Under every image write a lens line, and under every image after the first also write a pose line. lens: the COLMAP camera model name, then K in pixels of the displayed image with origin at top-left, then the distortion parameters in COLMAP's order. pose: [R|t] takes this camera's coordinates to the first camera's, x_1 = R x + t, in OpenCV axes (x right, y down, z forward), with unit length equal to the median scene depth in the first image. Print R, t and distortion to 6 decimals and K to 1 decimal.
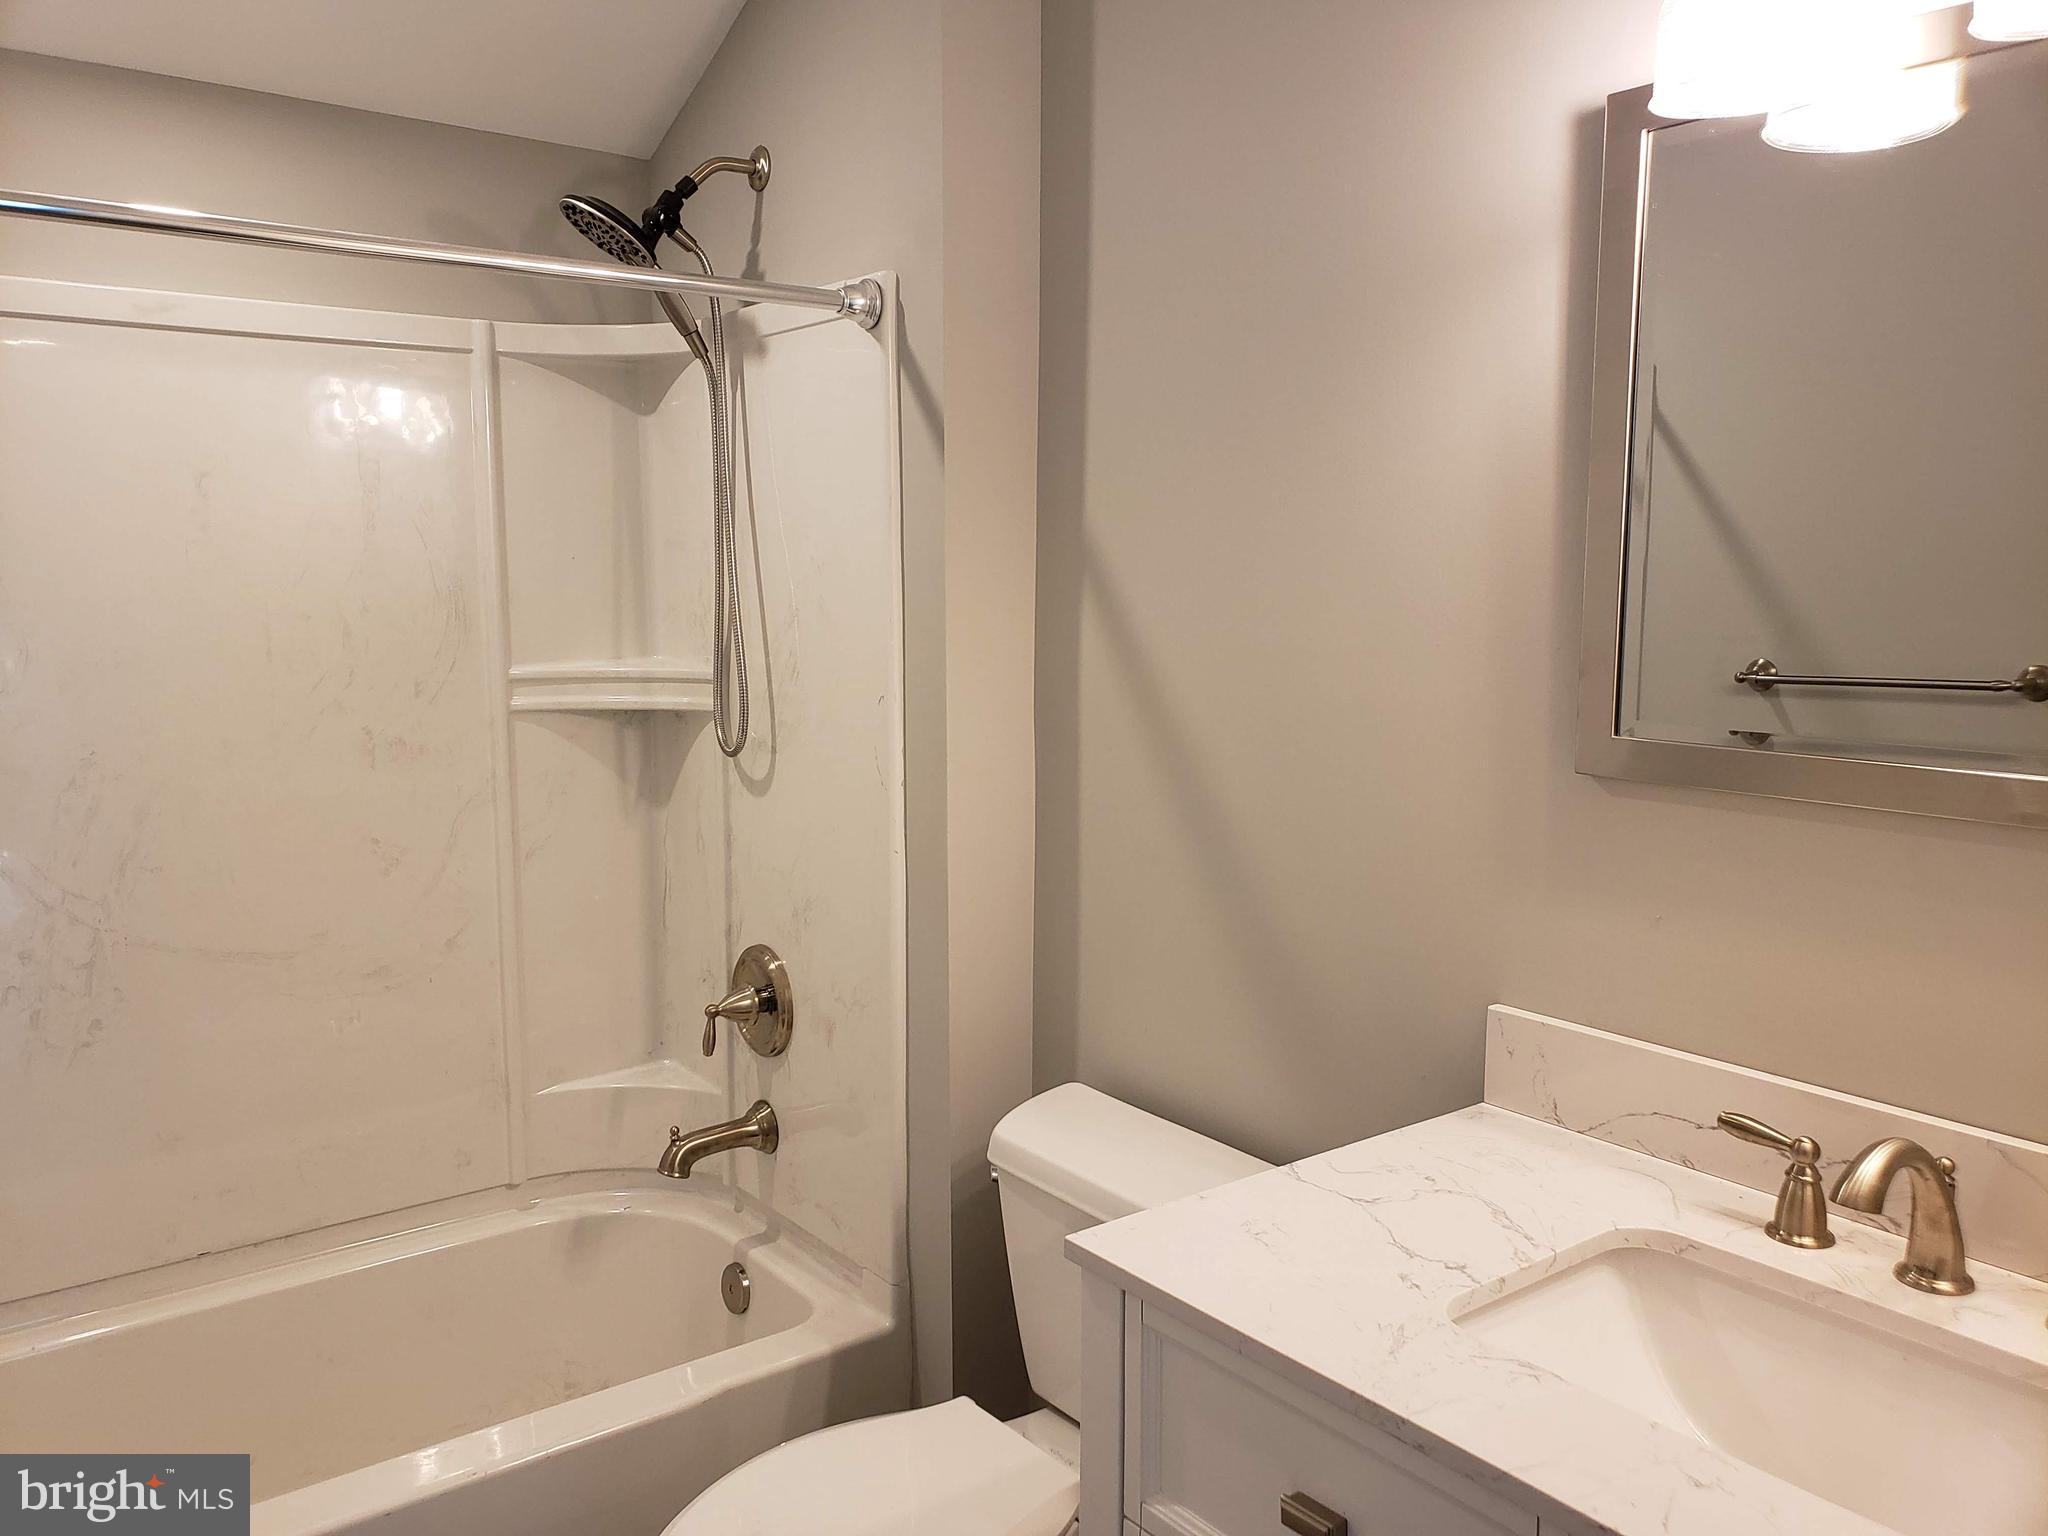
lens RADIAL K [[1527.8, 0, 1024.0], [0, 1527.8, 768.0], [0, 0, 1]] dist [0.043251, -0.000836]
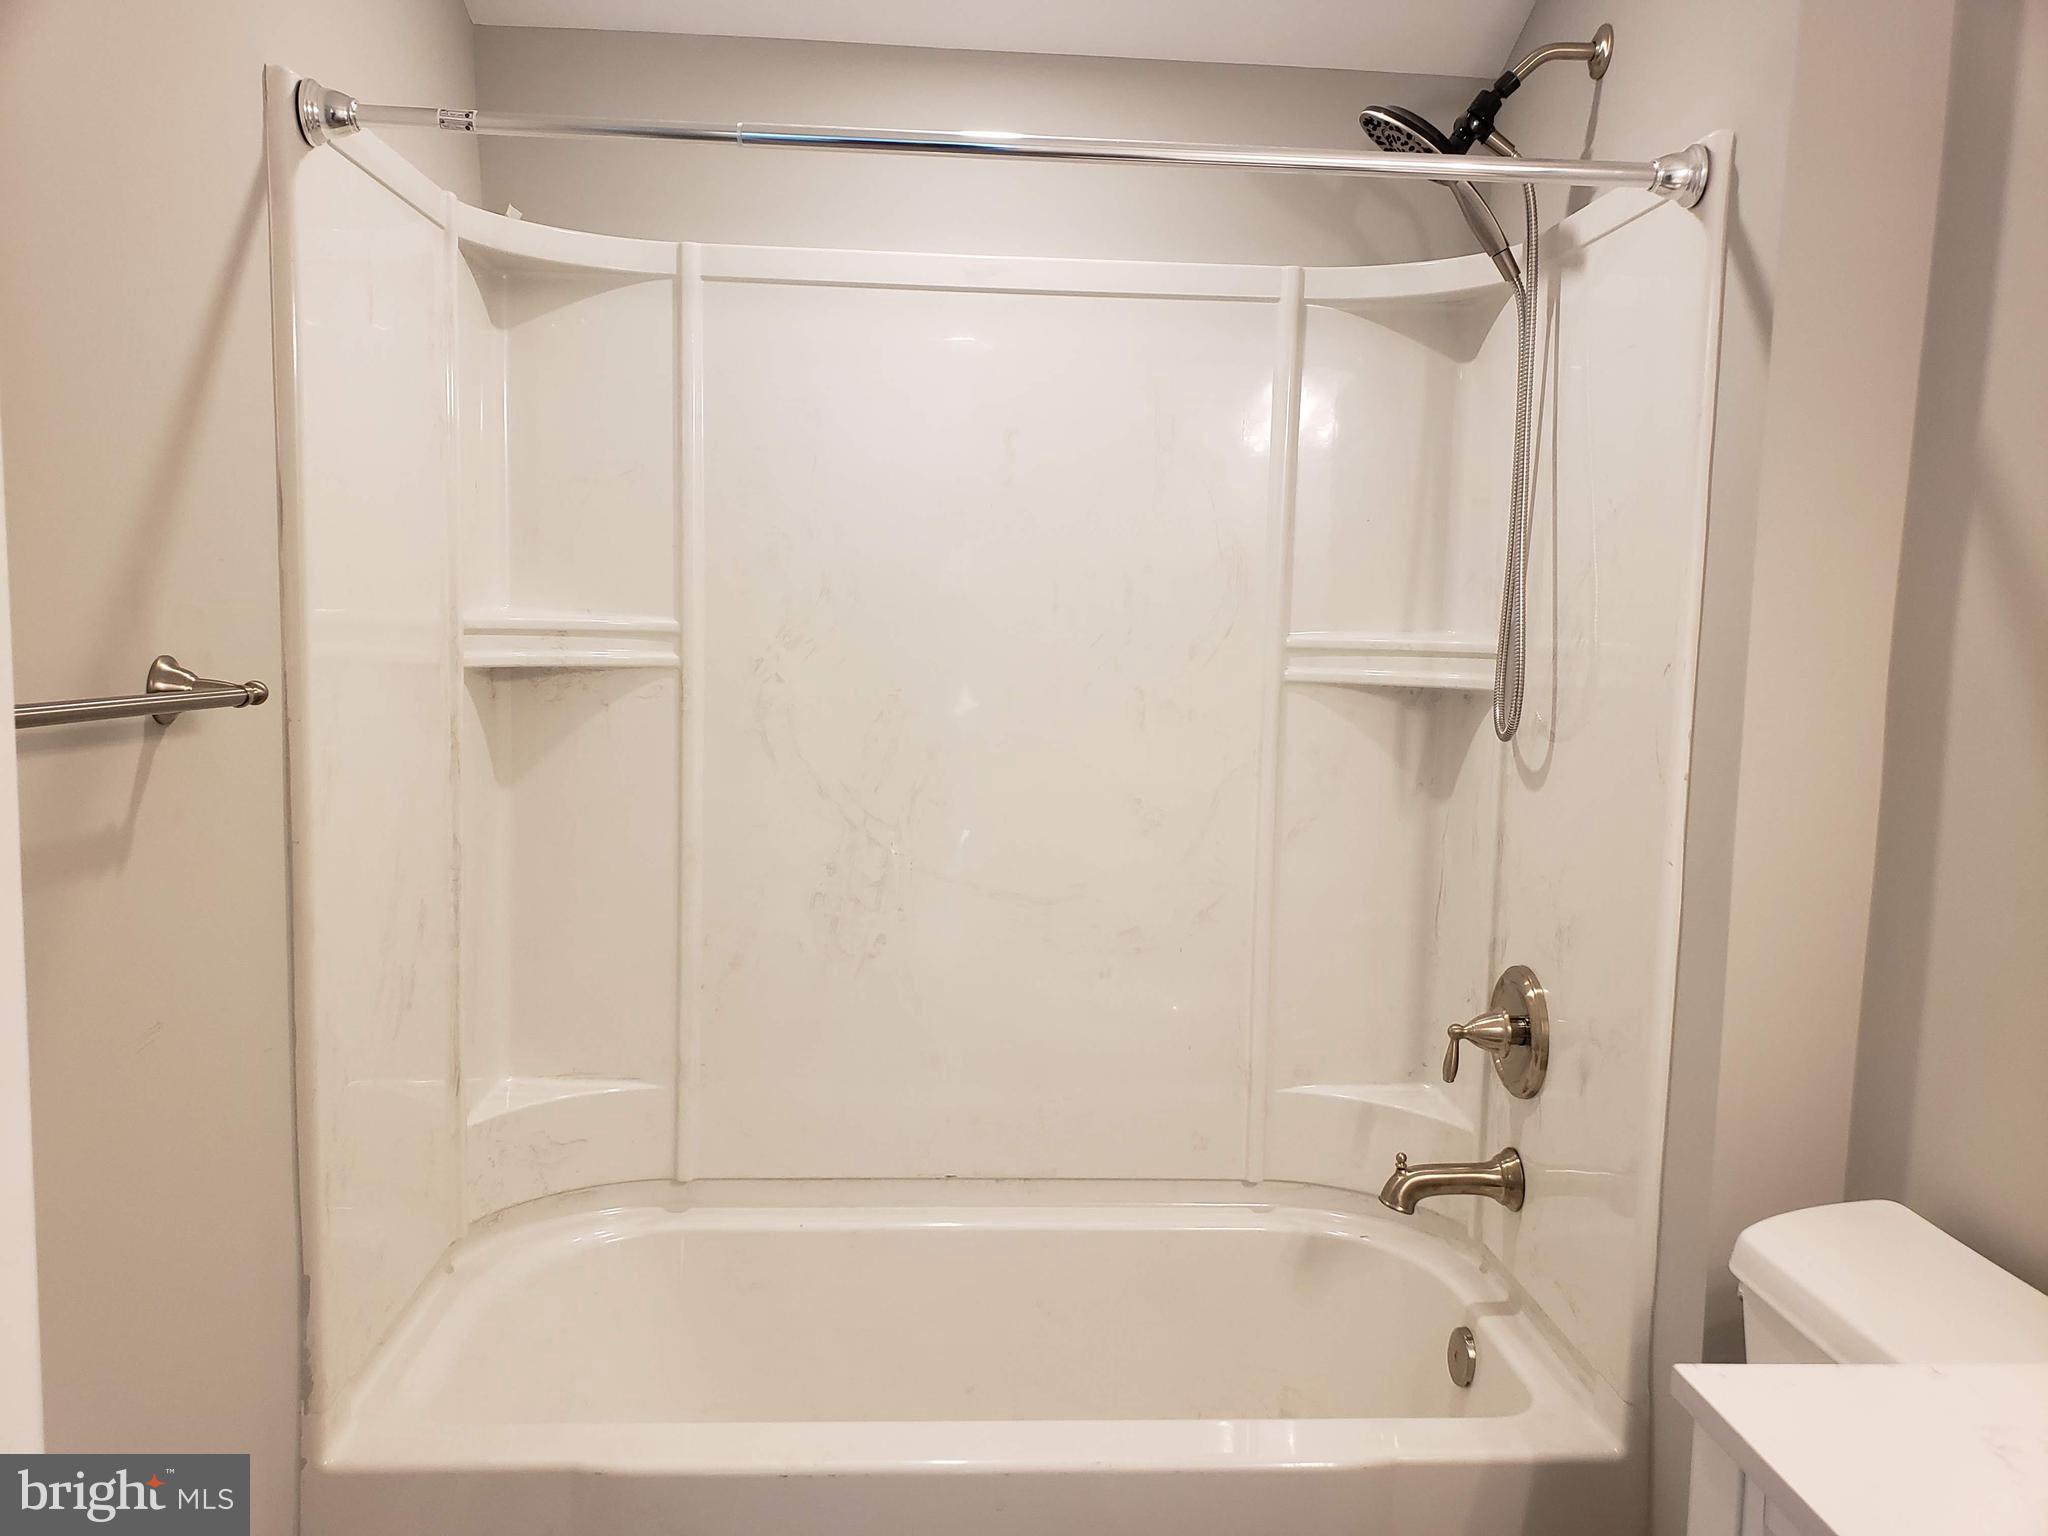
lens RADIAL K [[1587.7, 0, 1024.0], [0, 1587.7, 768.0], [0, 0, 1]] dist [0.005746, 0.003476]
pose [[0.838864, 0.081857, -0.538151, 0.062150], [-0.092395, 0.995695, 0.007428, 0.025096], [0.536442, 0.043491, 0.842816, 0.100221]]
